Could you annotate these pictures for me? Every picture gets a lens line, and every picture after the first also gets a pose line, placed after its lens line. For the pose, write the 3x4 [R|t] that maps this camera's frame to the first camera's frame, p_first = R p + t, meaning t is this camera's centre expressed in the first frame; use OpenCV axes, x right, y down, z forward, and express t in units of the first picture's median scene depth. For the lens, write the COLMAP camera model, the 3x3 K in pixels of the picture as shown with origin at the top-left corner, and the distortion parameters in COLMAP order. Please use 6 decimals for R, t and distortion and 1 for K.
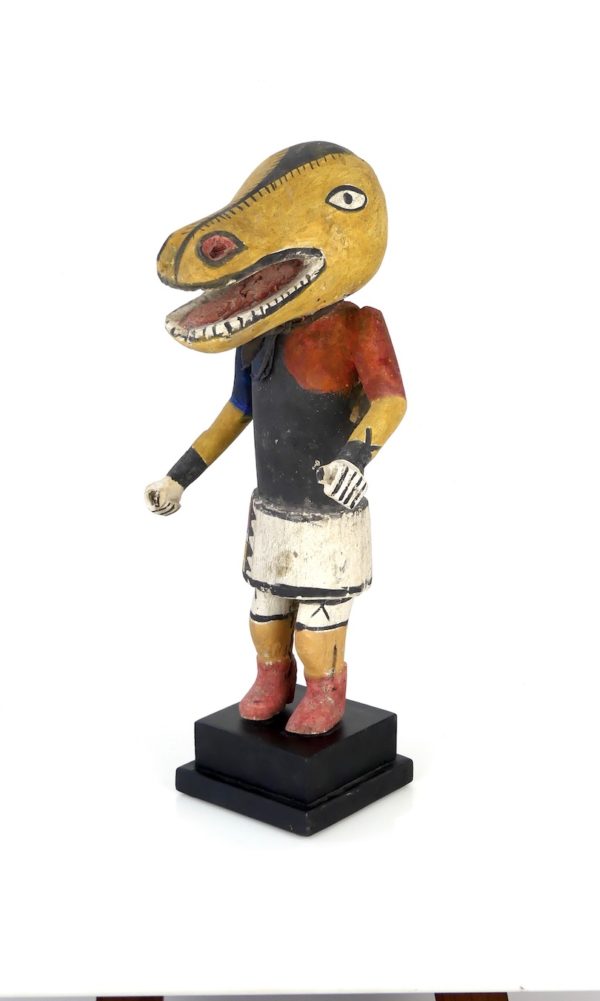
lens RADIAL K [[1869.6, 0, 300.0], [0, 1869.6, 500.5], [0, 0, 1]] dist [-0.025710, -0.085816]
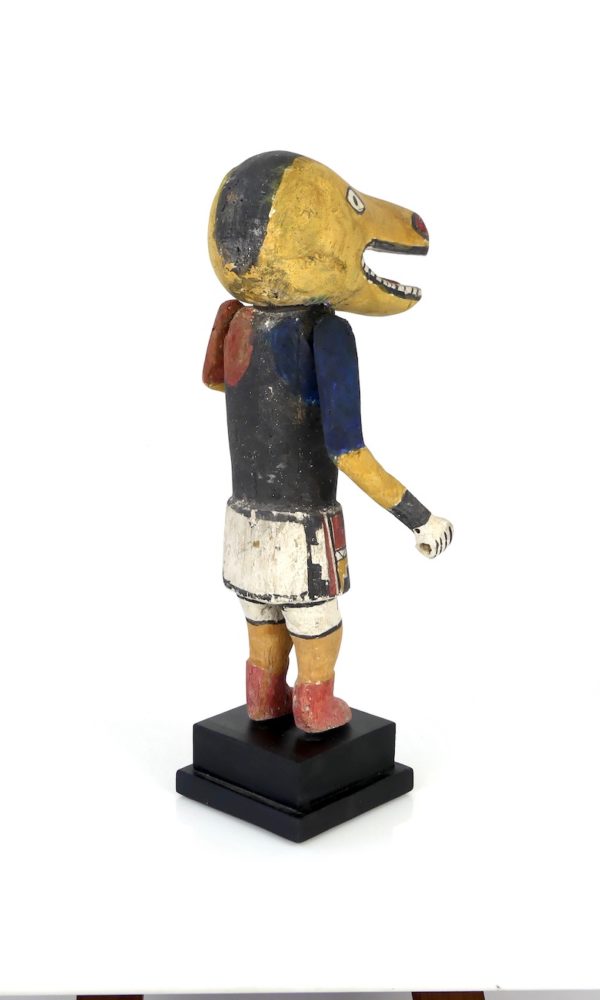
lens RADIAL K [[1867.8, 0, 300.0], [0, 1867.8, 500.0], [0, 0, 1]] dist [-0.025710, -0.085816]
pose [[-0.998112, -0.027848, 0.054736, -0.060283], [0.004341, 0.857061, 0.515197, -0.537112], [-0.061259, 0.514462, -0.855322, 1.915753]]
